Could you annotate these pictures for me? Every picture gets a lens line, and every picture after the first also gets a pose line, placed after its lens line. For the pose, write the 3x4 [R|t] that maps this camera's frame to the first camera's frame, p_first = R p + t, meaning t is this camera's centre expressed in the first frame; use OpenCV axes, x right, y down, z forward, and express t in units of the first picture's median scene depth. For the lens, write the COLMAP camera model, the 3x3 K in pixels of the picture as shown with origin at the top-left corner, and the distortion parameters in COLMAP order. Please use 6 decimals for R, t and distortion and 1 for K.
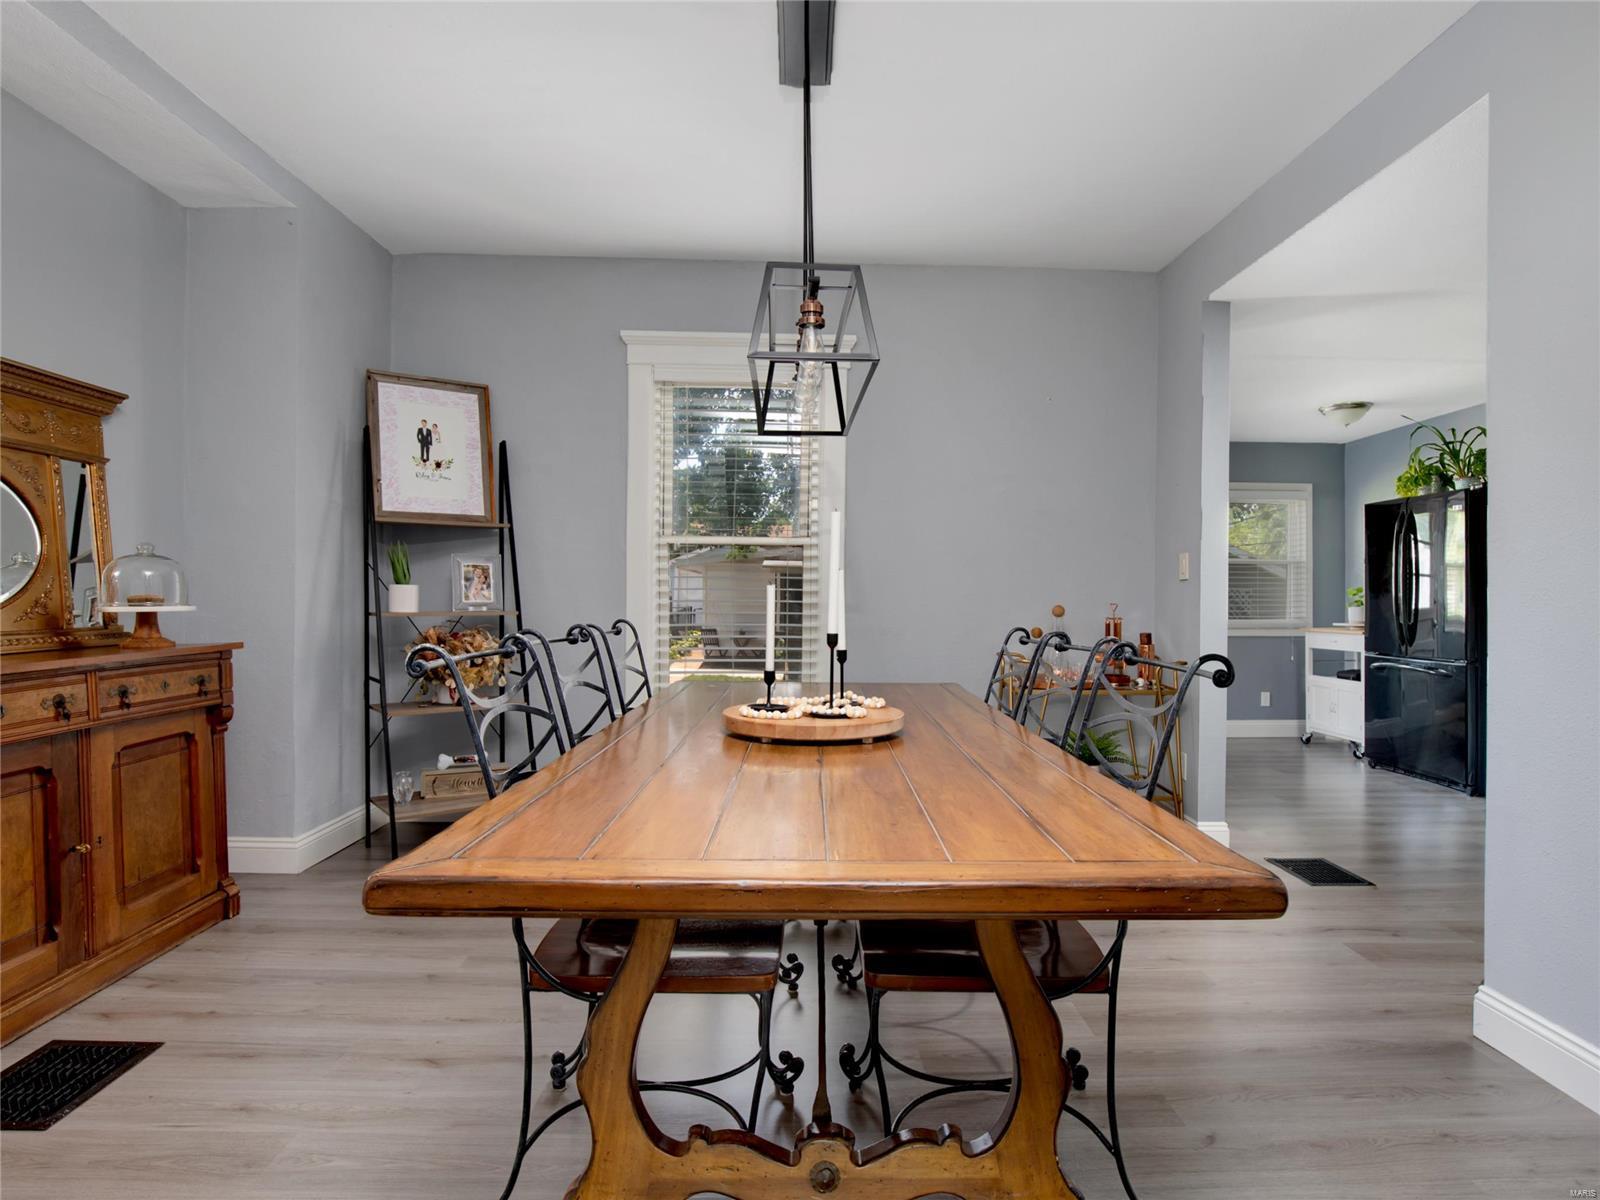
lens RADIAL K [[870.8, 0, 805.6], [0, 870.8, 592.2], [0, 0, 1]] dist [-0.033831, 0.005414]
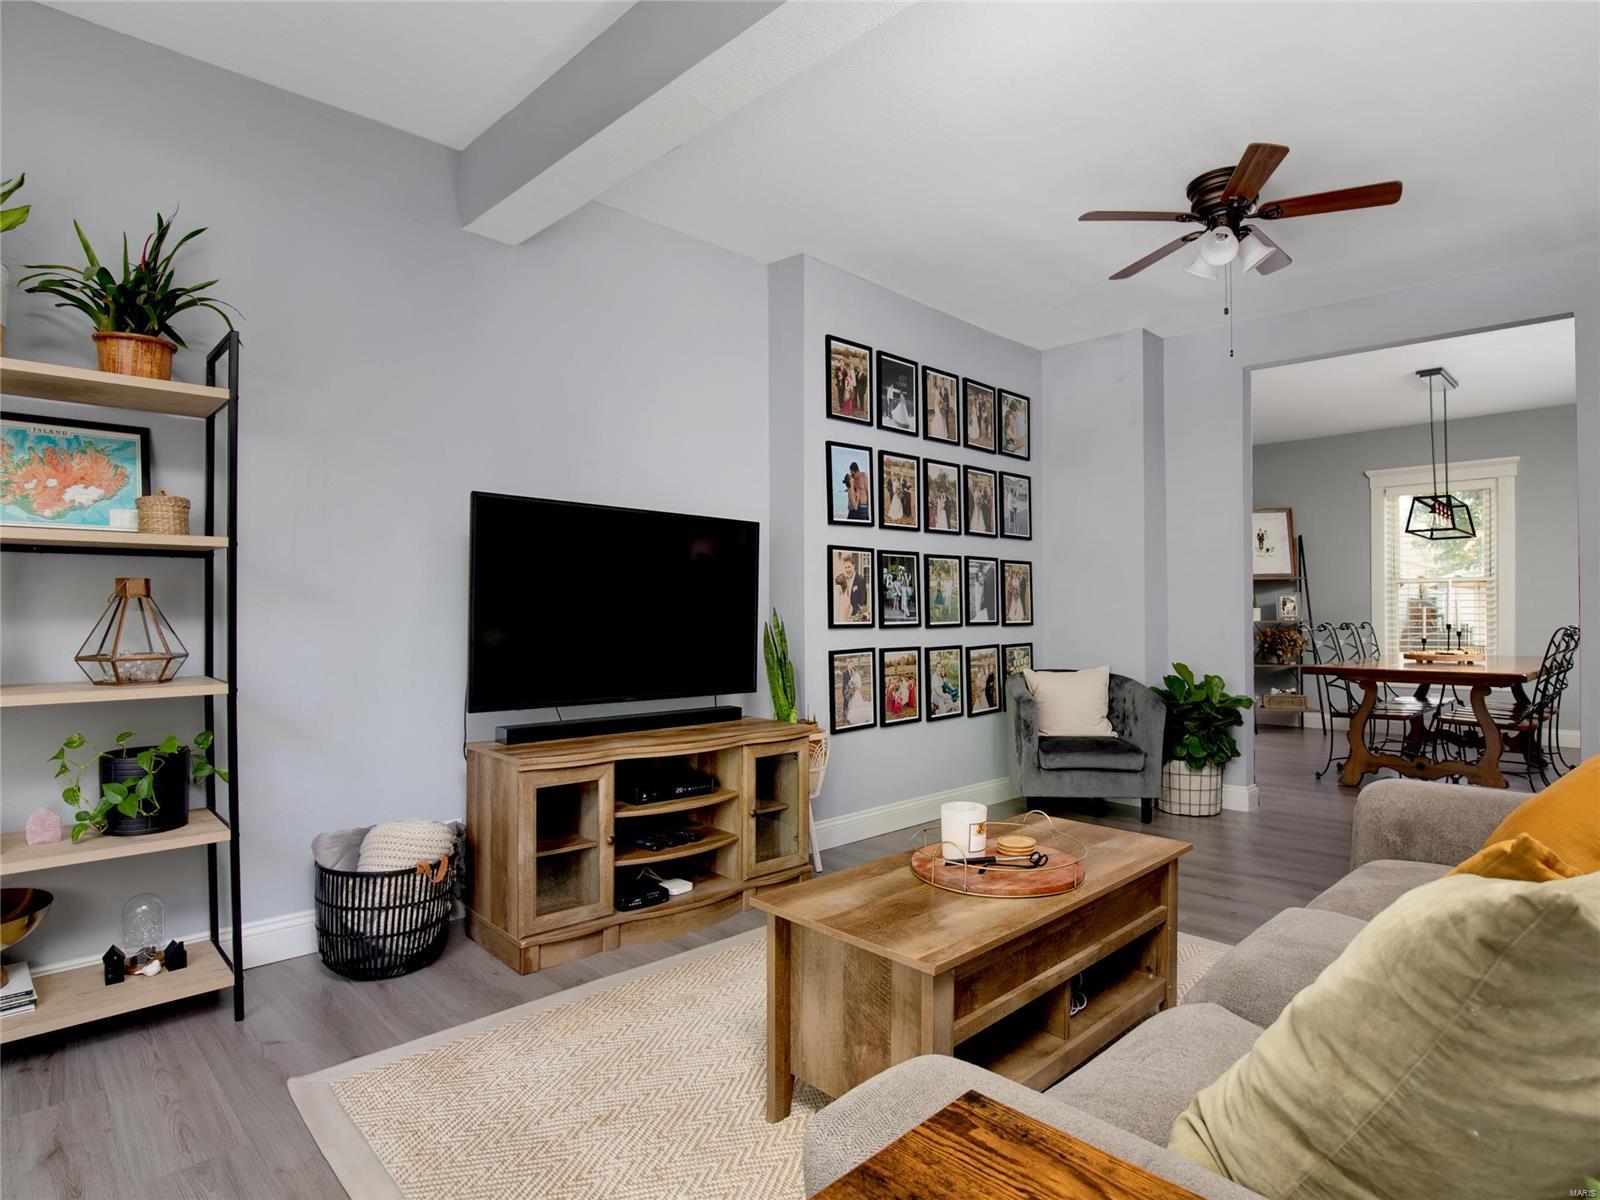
lens RADIAL K [[870.8, 0, 795.2], [0, 870.8, 609.2], [0, 0, 1]] dist [-0.033831, 0.005414]
pose [[0.684017, -0.012646, -0.729356, 0.444504], [0.008380, 0.999920, -0.009478, 0.007350], [0.729418, 0.000371, 0.684068, -1.798780]]
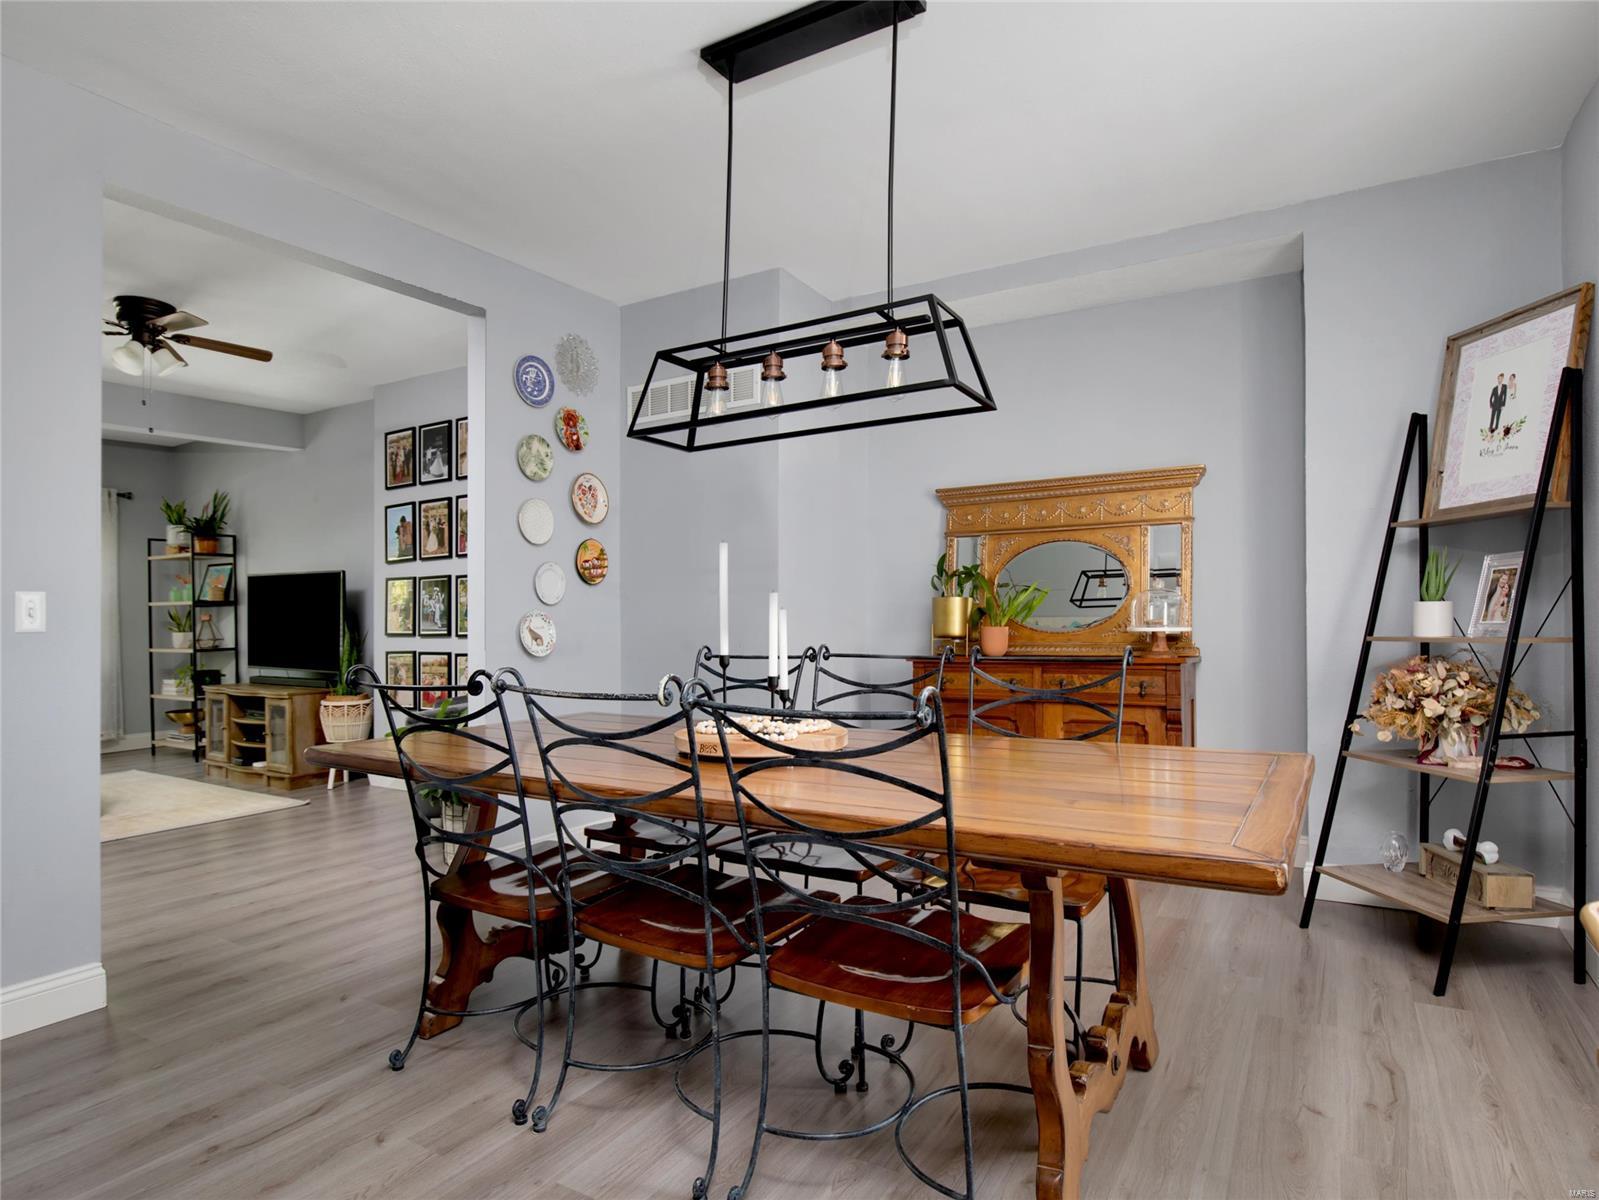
lens RADIAL K [[870.3, 0, 786.7], [0, 870.3, 612.0], [0, 0, 1]] dist [-0.033831, 0.005414]
pose [[-0.528864, -0.015704, -0.848561, 0.689968], [0.005008, 0.999754, -0.021624, 0.019054], [0.848692, -0.015686, -0.528656, 1.247664]]
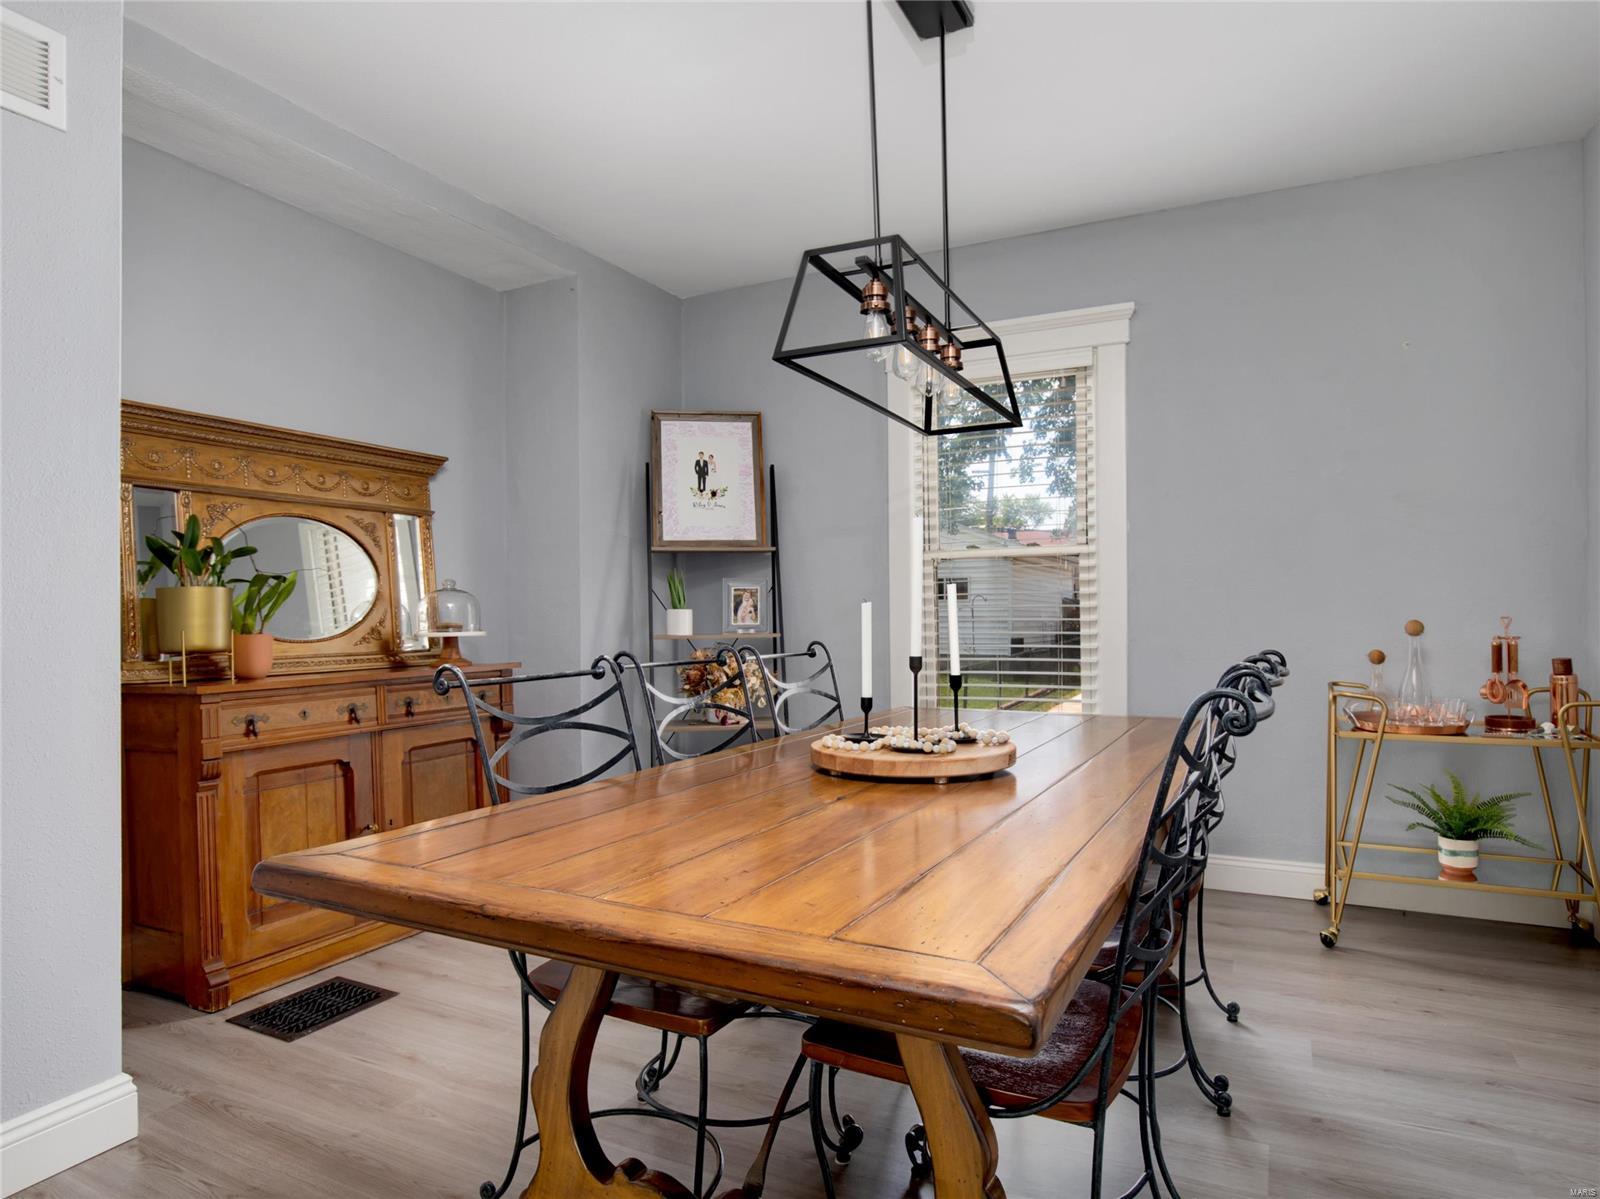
lens RADIAL K [[927.6, 0, 801.5], [0, 927.6, 611.9], [0, 0, 1]] dist [-0.026414, 0.004150]
pose [[0.881279, -0.018562, -0.472232, 0.282026], [0.018884, 0.999813, -0.004057, 0.002823], [0.472219, -0.005343, 0.881465, 0.089036]]
